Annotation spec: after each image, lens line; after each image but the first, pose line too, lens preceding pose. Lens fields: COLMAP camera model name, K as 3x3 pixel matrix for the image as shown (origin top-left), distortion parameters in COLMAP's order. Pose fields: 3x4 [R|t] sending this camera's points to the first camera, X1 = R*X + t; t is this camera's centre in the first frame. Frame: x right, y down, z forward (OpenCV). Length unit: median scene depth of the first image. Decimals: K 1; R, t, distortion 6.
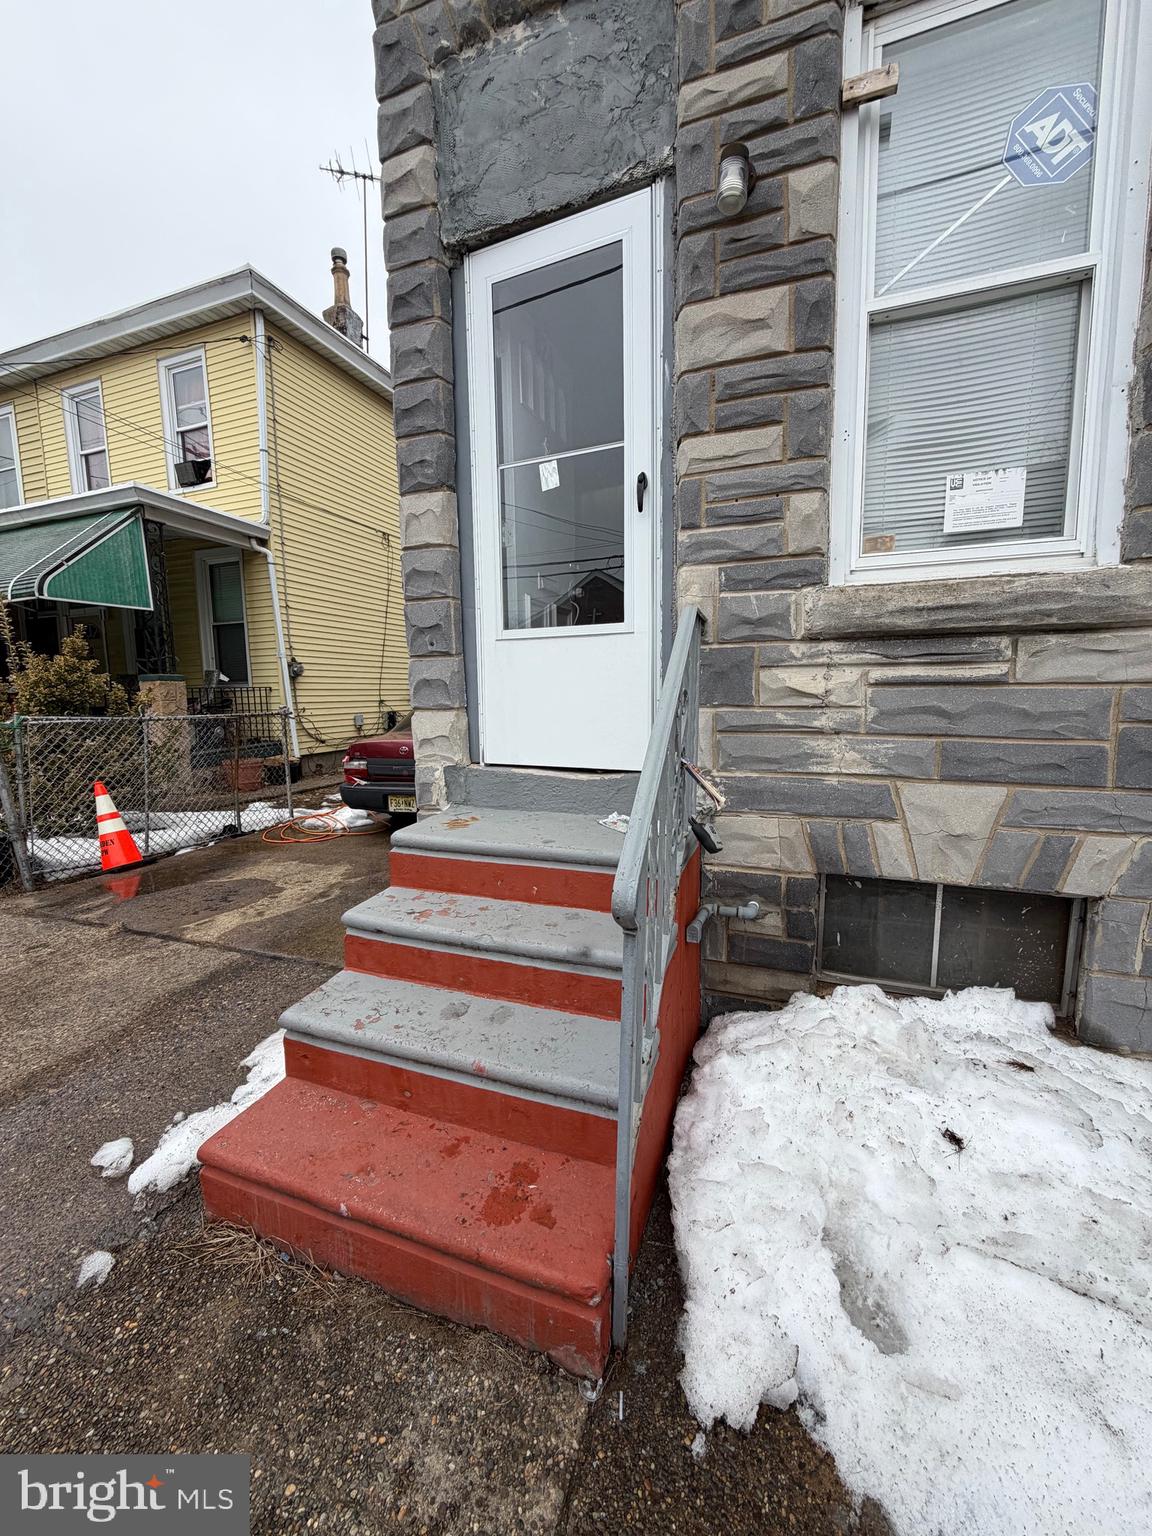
lens RADIAL K [[610.3, 0, 574.9], [0, 610.3, 764.7], [0, 0, 1]] dist [0.000284, -0.000523]
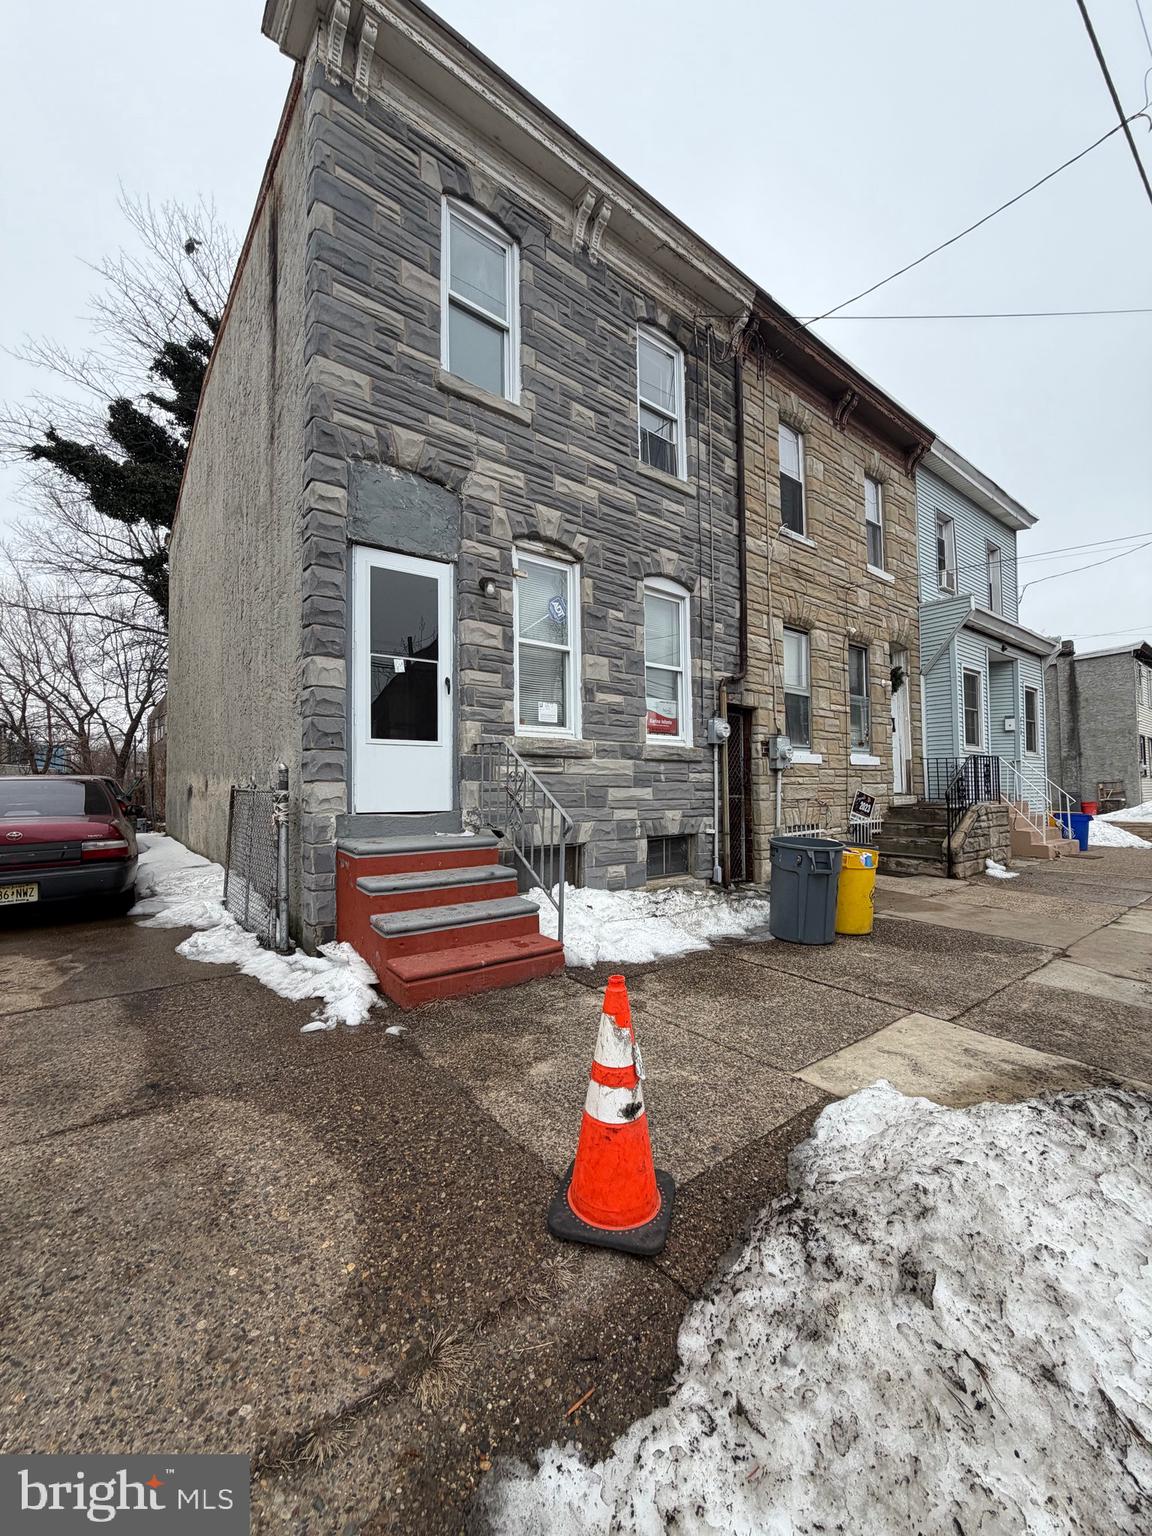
lens RADIAL K [[610.3, 0, 574.9], [0, 610.3, 764.7], [0, 0, 1]] dist [0.000284, -0.000523]
pose [[0.519698, 0.044463, 0.853192, -1.694780], [0.098035, 0.988945, -0.111253, 0.150195], [-0.848707, 0.141460, 0.509594, -0.550018]]
